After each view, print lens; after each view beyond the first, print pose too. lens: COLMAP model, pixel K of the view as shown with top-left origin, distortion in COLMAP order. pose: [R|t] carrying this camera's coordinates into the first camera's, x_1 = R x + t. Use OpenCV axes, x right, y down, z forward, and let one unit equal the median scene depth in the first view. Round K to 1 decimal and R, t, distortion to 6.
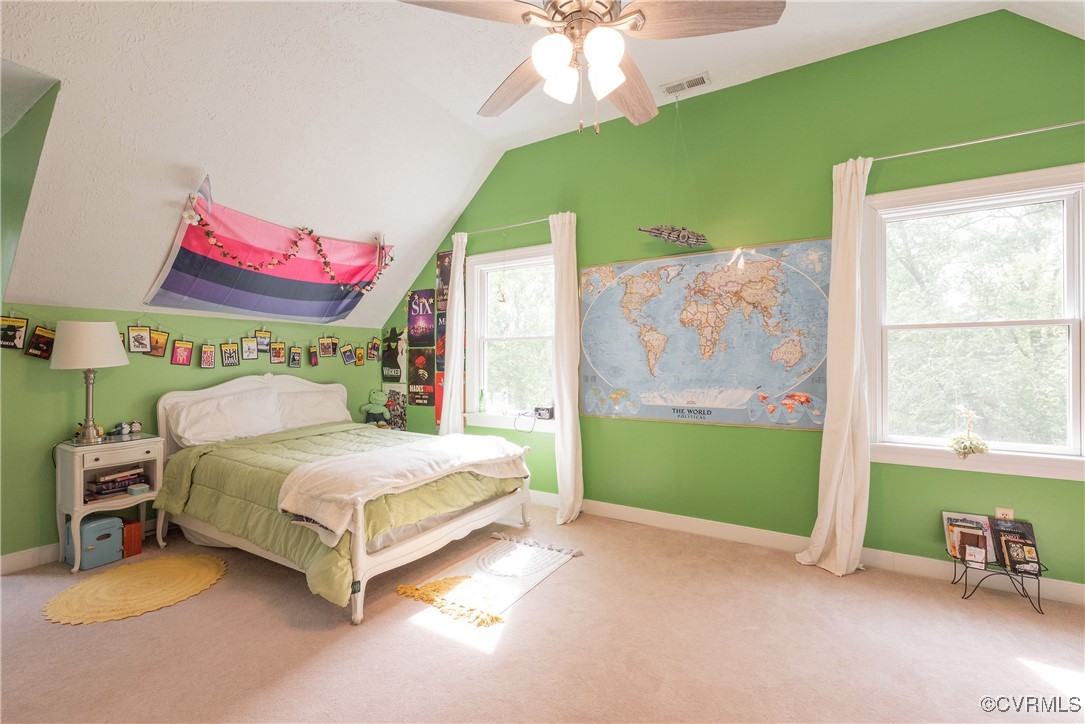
lens RADIAL K [[452.6, 0, 544.4], [0, 452.6, 361.6], [0, 0, 1]] dist [-0.000257, -0.000092]
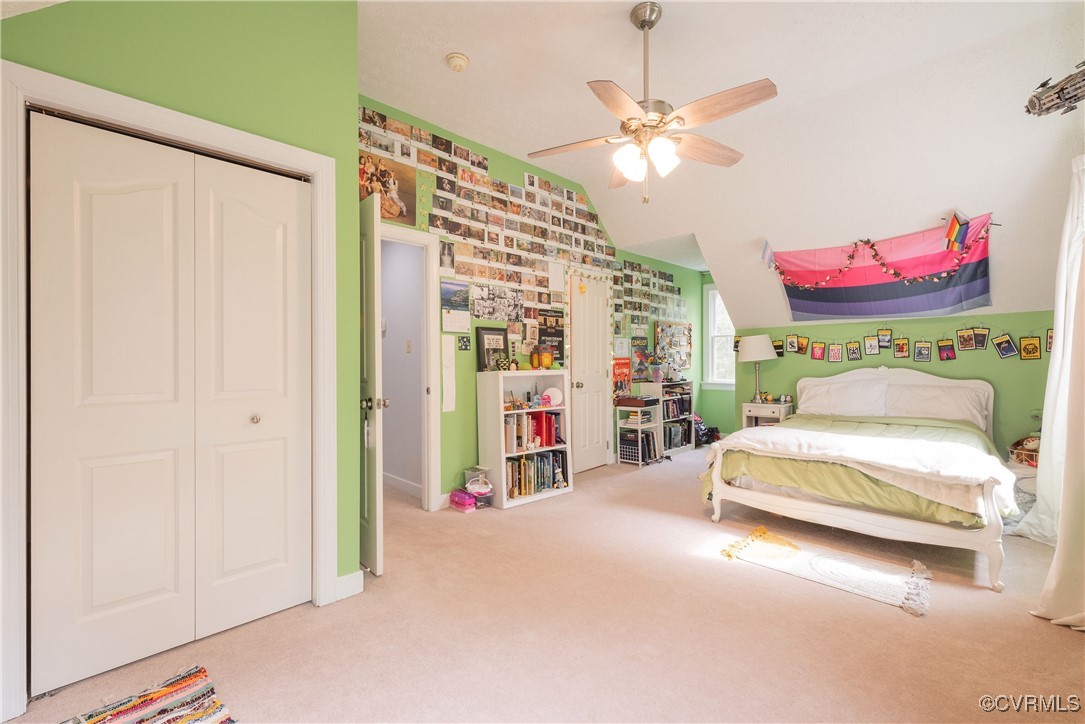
lens RADIAL K [[476.3, 0, 546.3], [0, 476.3, 362.5], [0, 0, 1]] dist [-0.000121, -0.000013]
pose [[-0.245559, 0.002982, -0.969377, 0.850318], [0.009066, 0.999959, 0.000779, 0.007595], [0.969339, -0.008597, -0.245576, 0.526819]]
